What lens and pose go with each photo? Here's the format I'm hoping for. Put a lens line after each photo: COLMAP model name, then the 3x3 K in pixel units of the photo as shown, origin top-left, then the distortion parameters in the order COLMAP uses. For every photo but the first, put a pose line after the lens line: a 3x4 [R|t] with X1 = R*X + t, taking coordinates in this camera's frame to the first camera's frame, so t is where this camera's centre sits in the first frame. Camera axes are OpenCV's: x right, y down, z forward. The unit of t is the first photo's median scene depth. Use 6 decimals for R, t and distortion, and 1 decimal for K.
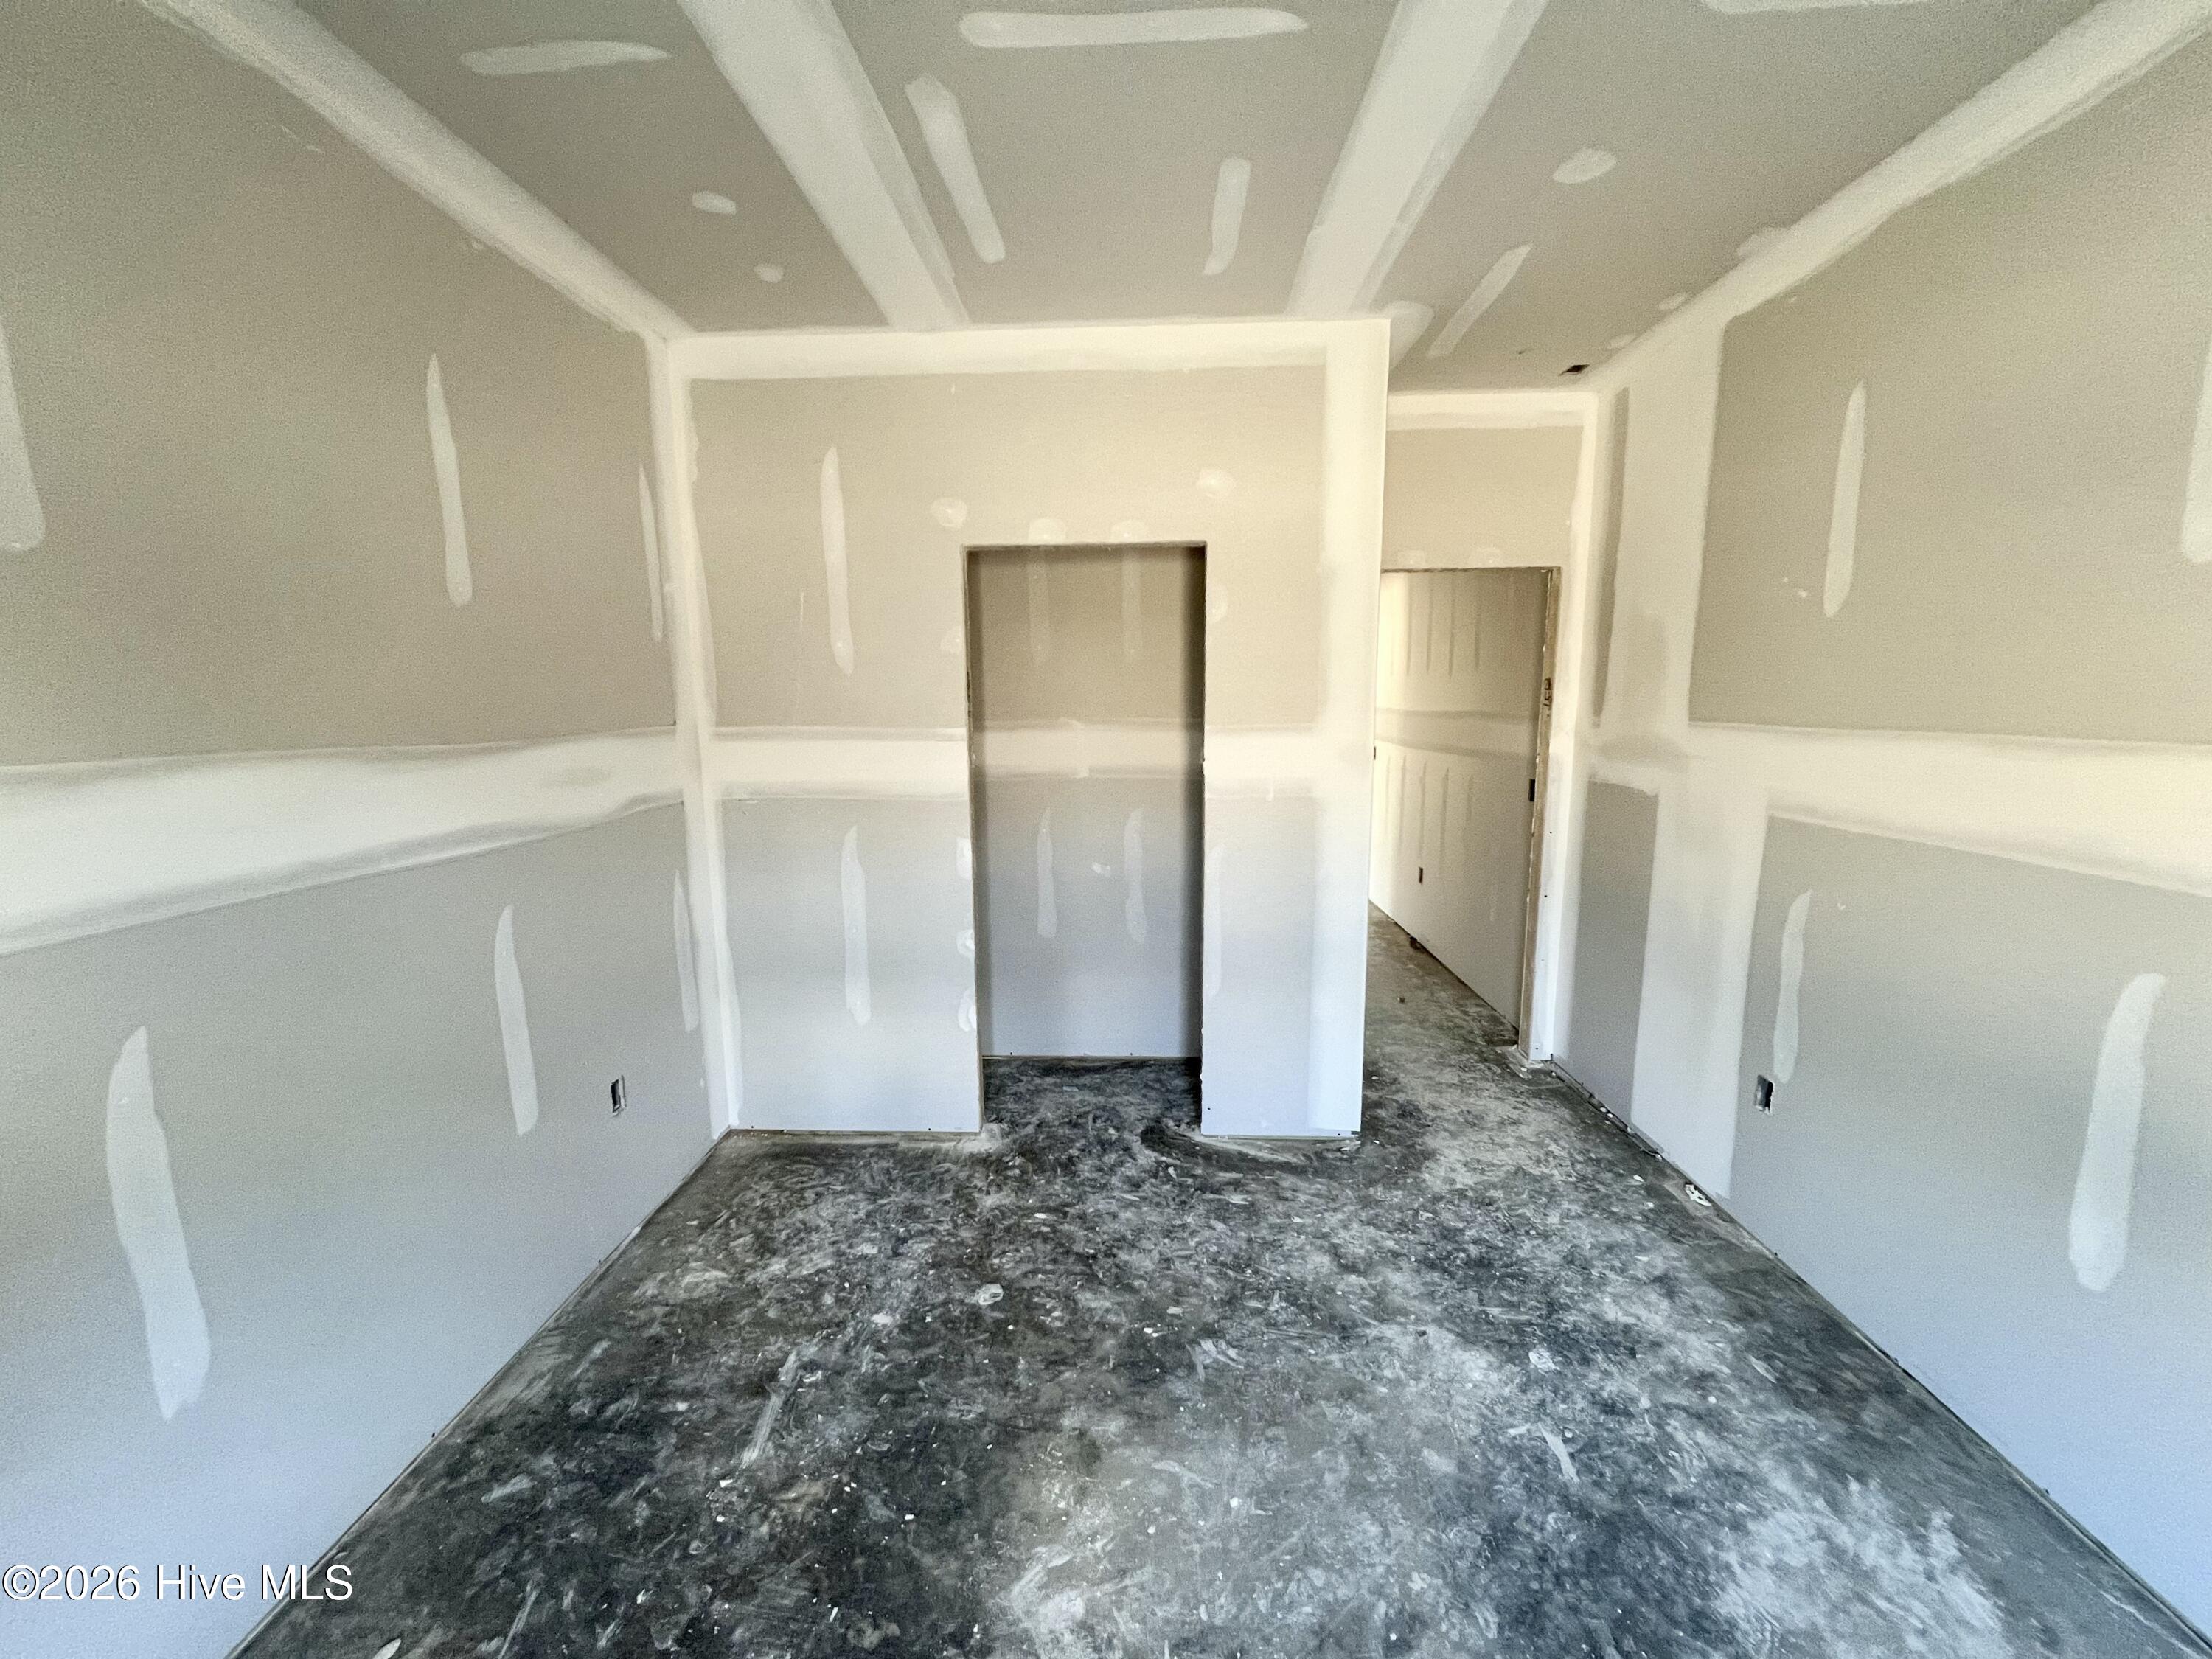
lens RADIAL K [[881.3, 0, 1097.5], [0, 881.3, 828.5], [0, 0, 1]] dist [-0.002944, 0.000343]
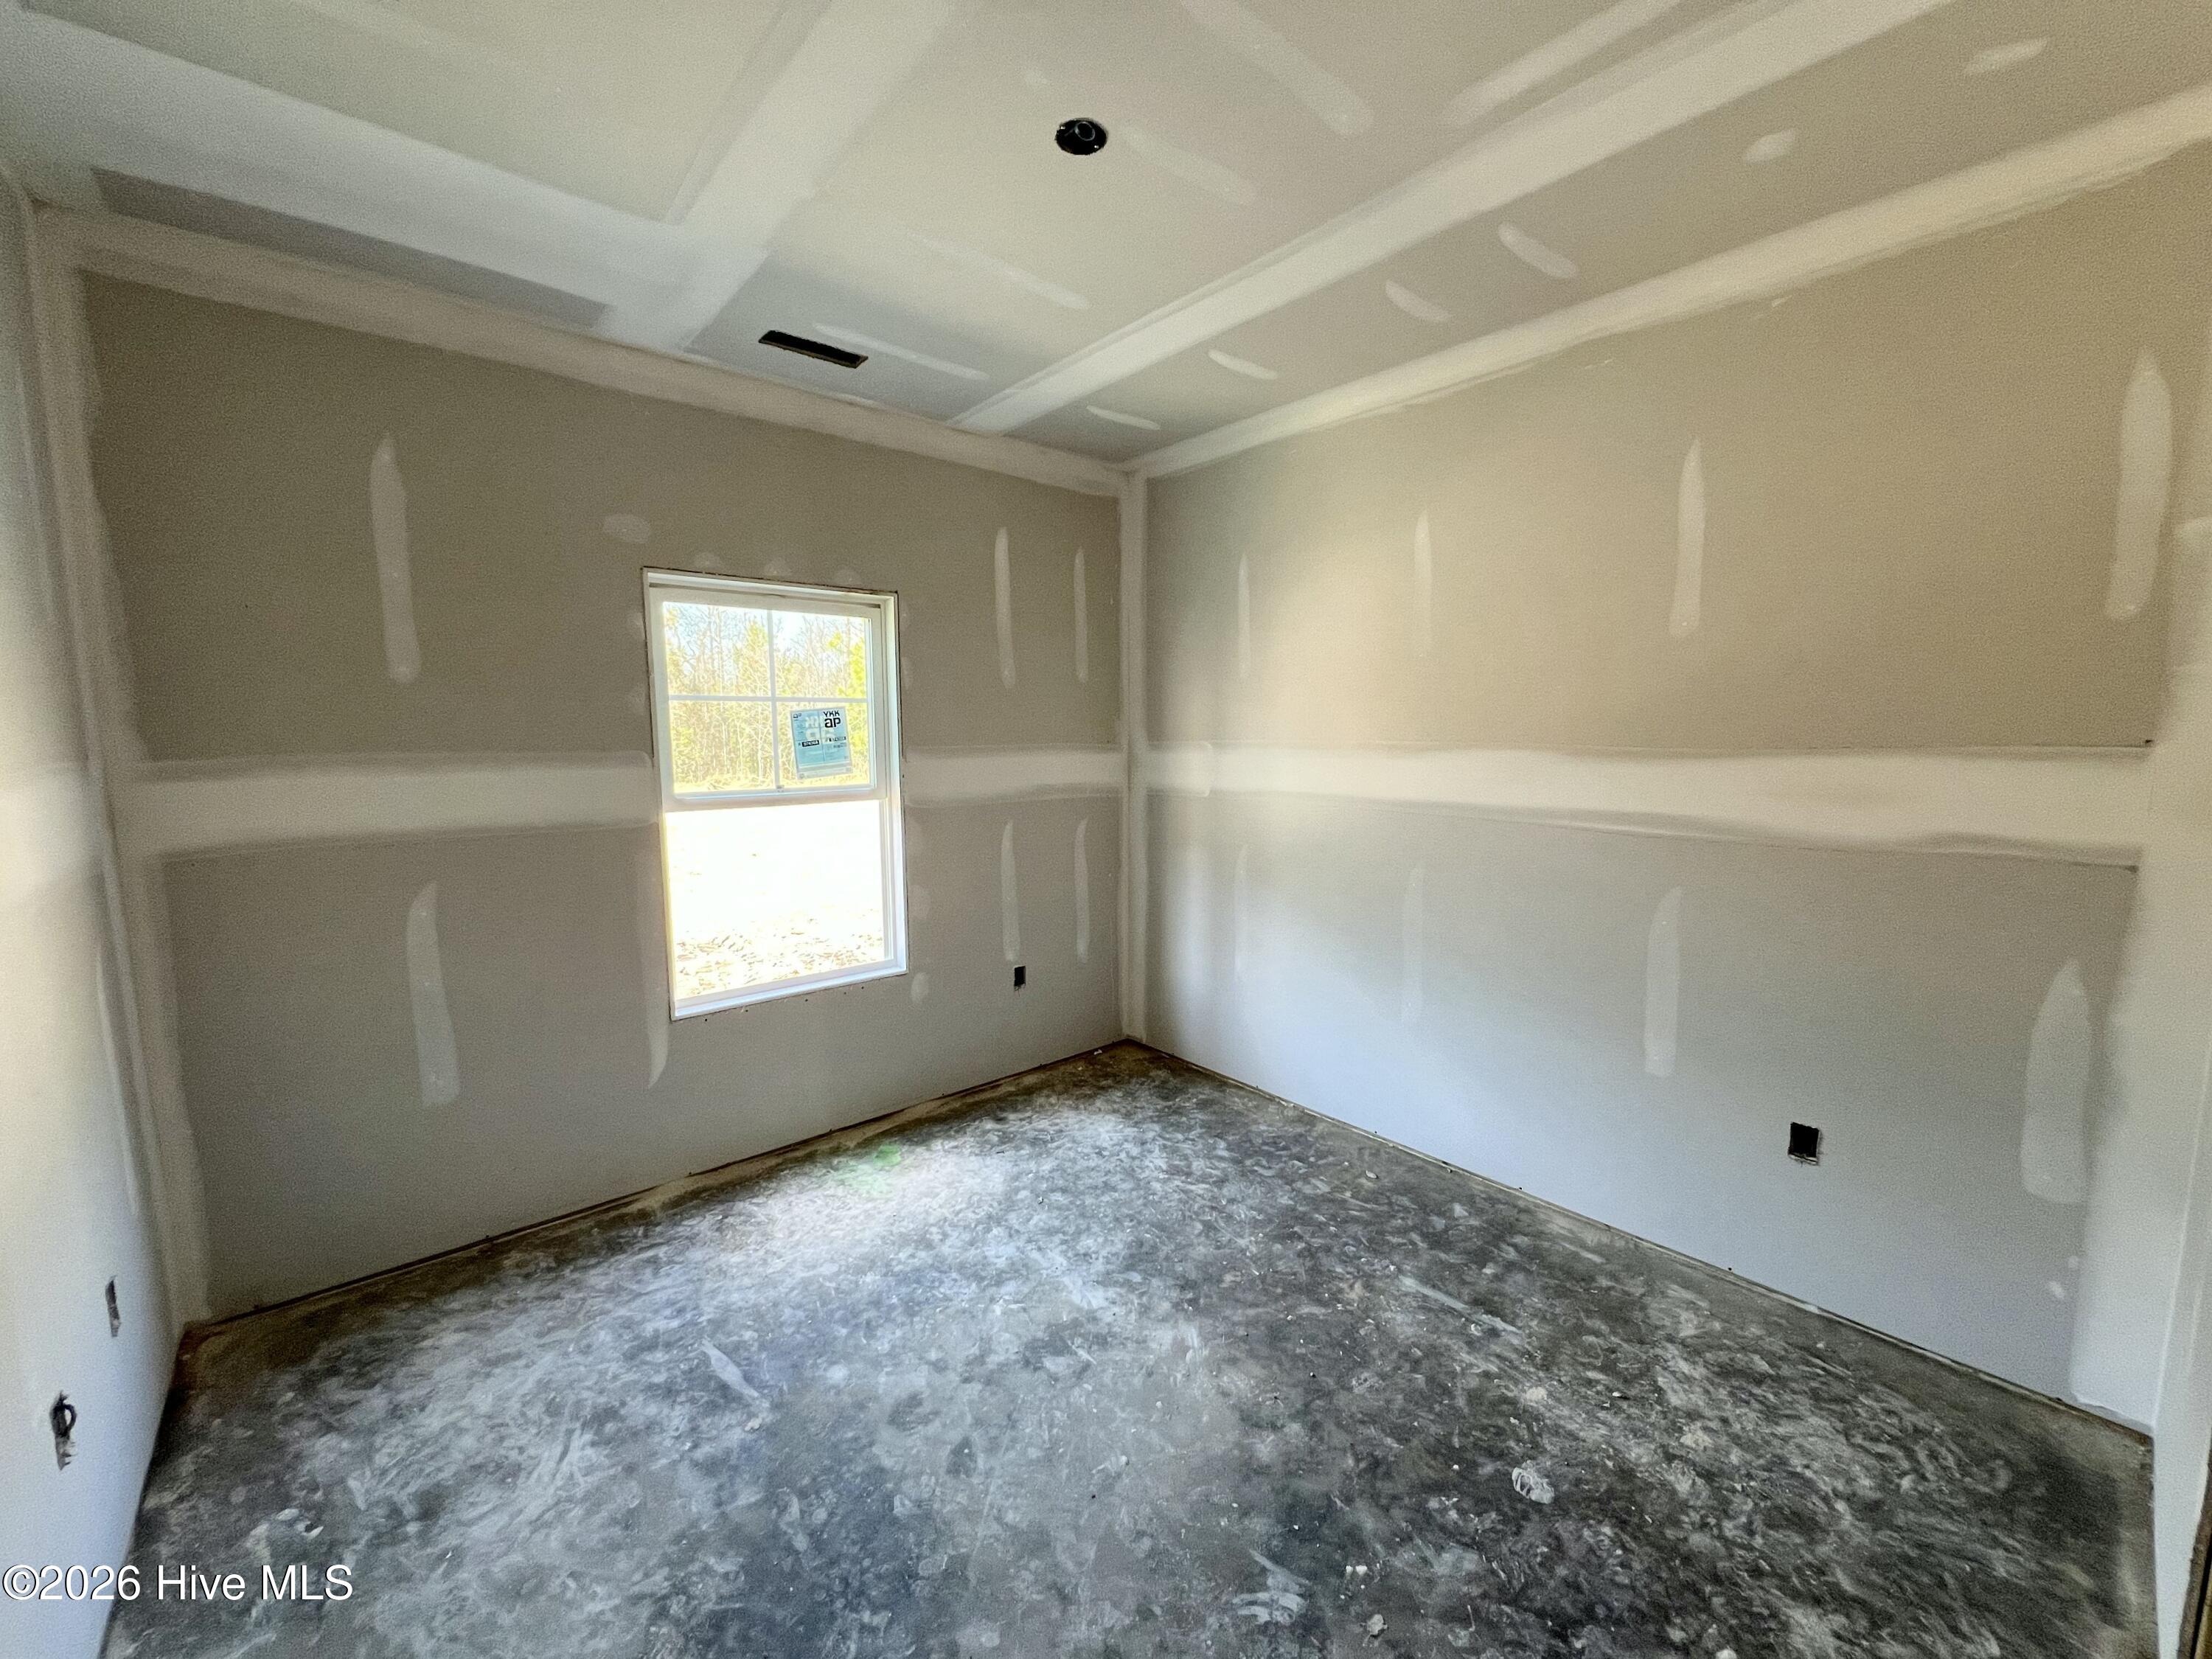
lens RADIAL K [[881.3, 0, 1114.2], [0, 881.3, 821.9], [0, 0, 1]] dist [-0.002944, 0.000343]
pose [[-0.720843, 0.087174, -0.687595, 0.710799], [-0.088056, 0.972502, 0.215608, -0.192917], [0.687482, 0.215966, -0.693345, 1.330942]]
